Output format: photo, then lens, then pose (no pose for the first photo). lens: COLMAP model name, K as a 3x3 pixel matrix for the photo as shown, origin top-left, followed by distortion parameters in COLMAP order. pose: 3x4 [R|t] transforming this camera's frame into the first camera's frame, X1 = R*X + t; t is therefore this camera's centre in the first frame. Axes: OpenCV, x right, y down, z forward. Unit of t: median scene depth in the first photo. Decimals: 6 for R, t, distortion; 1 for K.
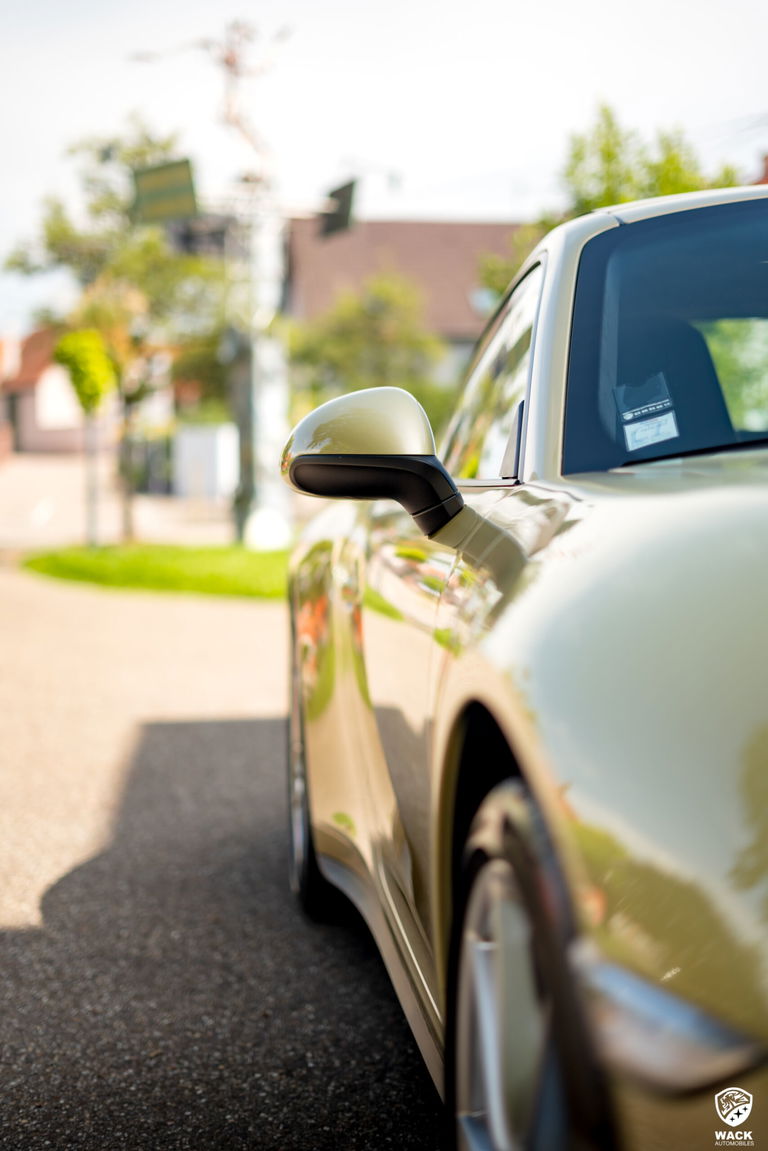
lens RADIAL K [[1681.0, 0, 384.4], [0, 1681.0, 575.4], [0, 0, 1]] dist [-0.043969, 0.000000]
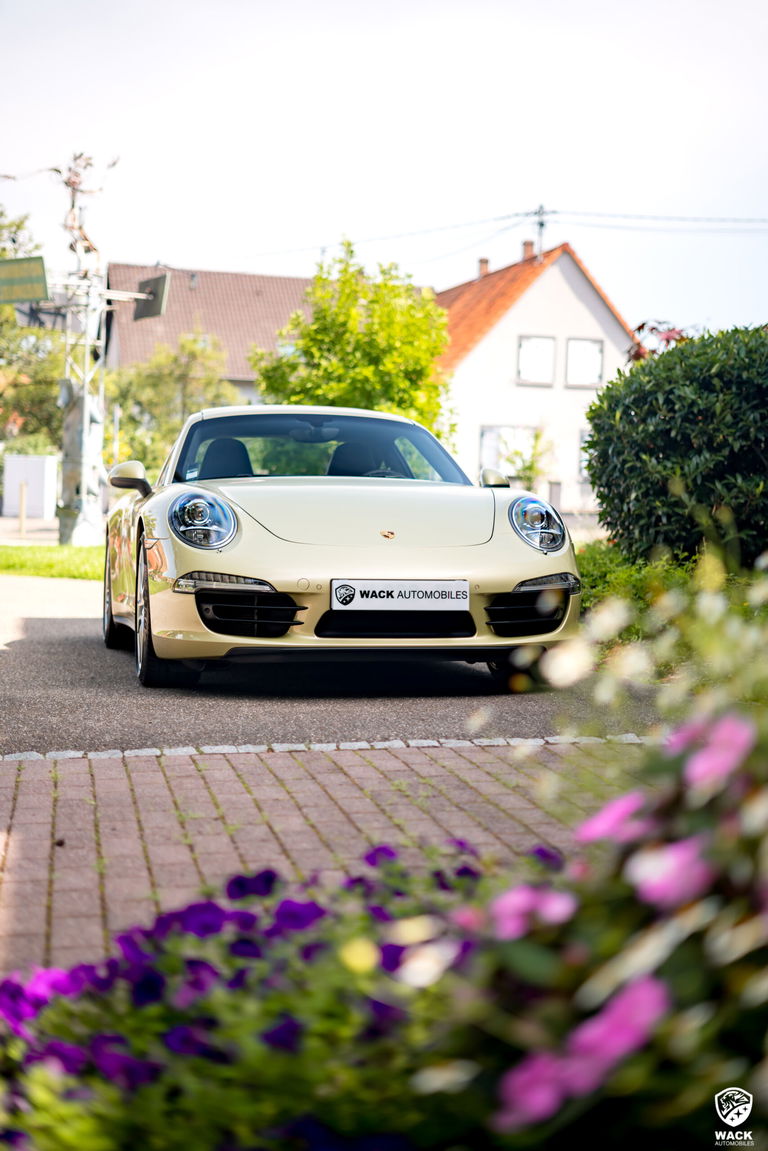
lens RADIAL K [[1681.0, 0, 384.2], [0, 1681.0, 575.4], [0, 0, 1]] dist [-0.043969, 0.000000]
pose [[0.993184, 0.034816, 0.111232, 0.018104], [-0.032765, 0.999259, -0.020209, 0.026022], [-0.111853, 0.016427, 0.993589, -0.358471]]
